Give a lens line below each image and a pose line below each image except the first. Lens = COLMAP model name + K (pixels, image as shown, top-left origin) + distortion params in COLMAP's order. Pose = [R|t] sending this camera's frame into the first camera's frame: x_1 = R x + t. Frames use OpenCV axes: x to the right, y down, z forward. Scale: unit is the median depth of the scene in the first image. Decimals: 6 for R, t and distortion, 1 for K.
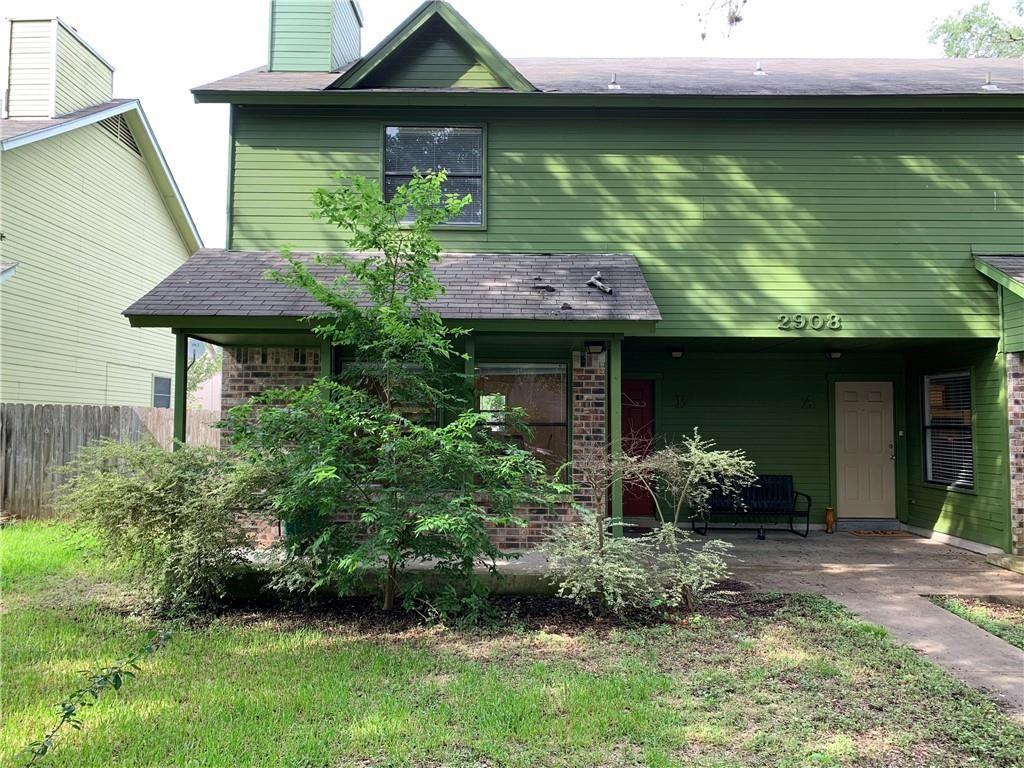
lens RADIAL K [[782.2, 0, 516.3], [0, 782.2, 379.2], [0, 0, 1]] dist [0.026332, -0.033857]
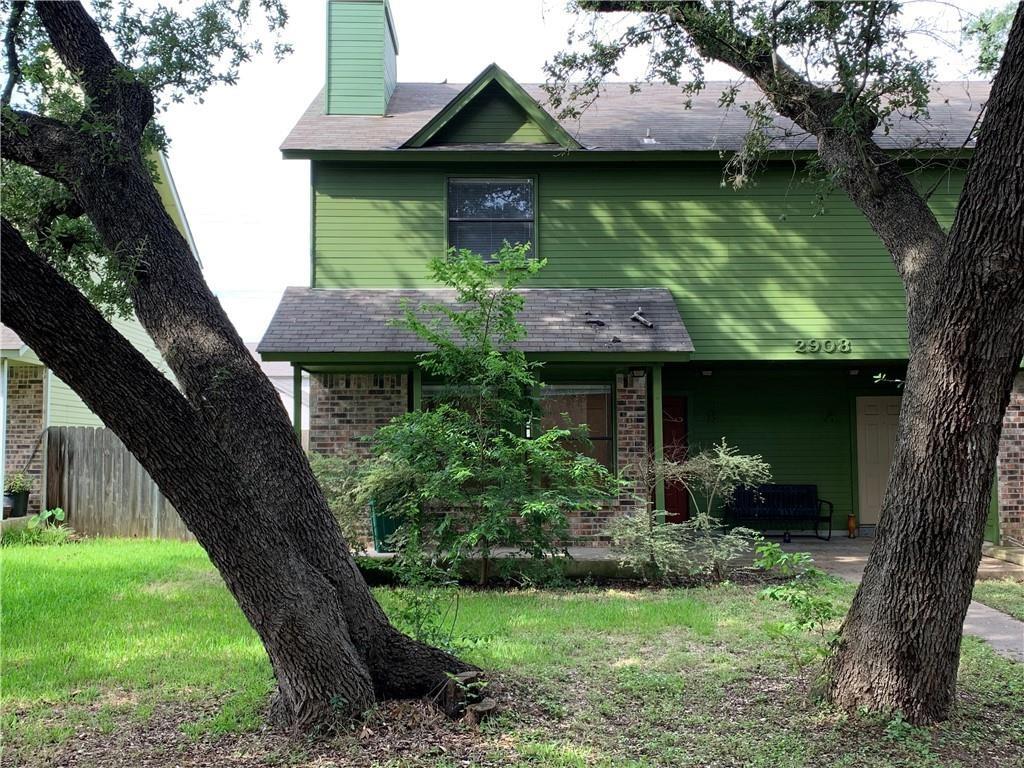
lens RADIAL K [[1038.2, 0, 510.0], [0, 1038.2, 383.1], [0, 0, 1]] dist [0.051699, 0.000000]
pose [[0.999813, -0.011404, 0.015618, -0.106894], [0.011487, 0.999920, -0.005289, -0.016390], [-0.015557, 0.005468, 0.999864, -0.512232]]
